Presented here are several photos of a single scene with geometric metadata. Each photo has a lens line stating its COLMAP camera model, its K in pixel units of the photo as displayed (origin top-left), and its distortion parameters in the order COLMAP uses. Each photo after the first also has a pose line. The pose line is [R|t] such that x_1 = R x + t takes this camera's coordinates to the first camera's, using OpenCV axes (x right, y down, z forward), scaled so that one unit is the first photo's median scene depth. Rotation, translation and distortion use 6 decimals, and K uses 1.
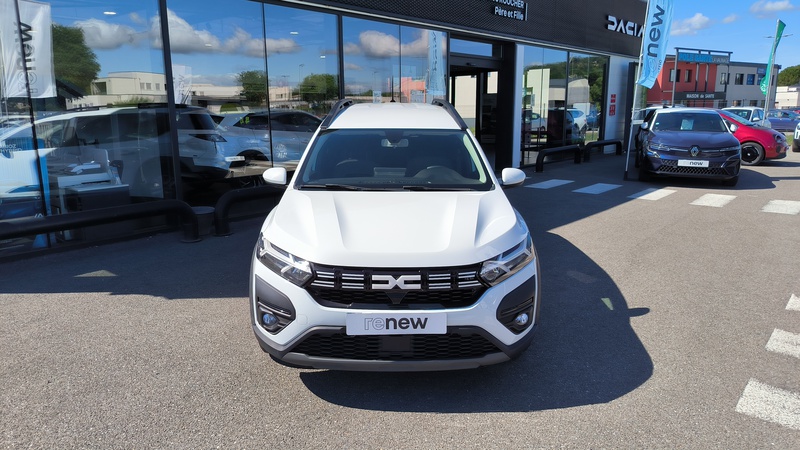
lens RADIAL K [[553.9, 0, 397.2], [0, 553.9, 218.4], [0, 0, 1]] dist [0.058822, -0.053362]
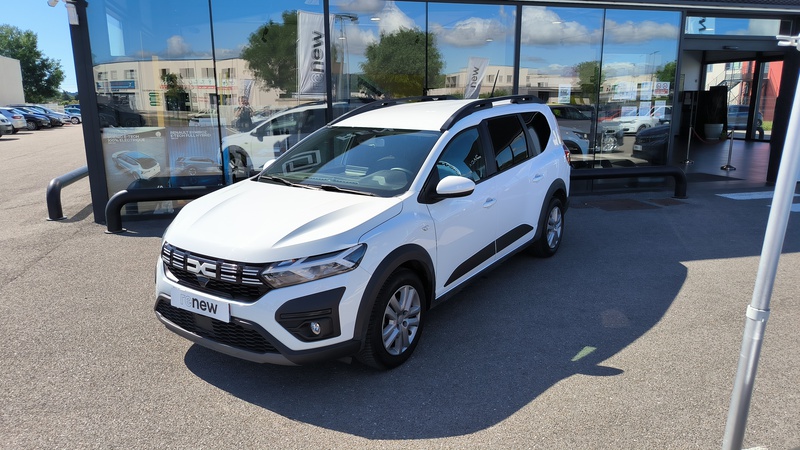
lens RADIAL K [[557.6, 0, 404.8], [0, 557.6, 223.0], [0, 0, 1]] dist [0.055795, -0.053380]
pose [[0.827319, 0.124058, -0.547862, 0.877902], [-0.111985, 0.992156, 0.055557, -0.076237], [0.550457, 0.015388, 0.834722, 0.264123]]
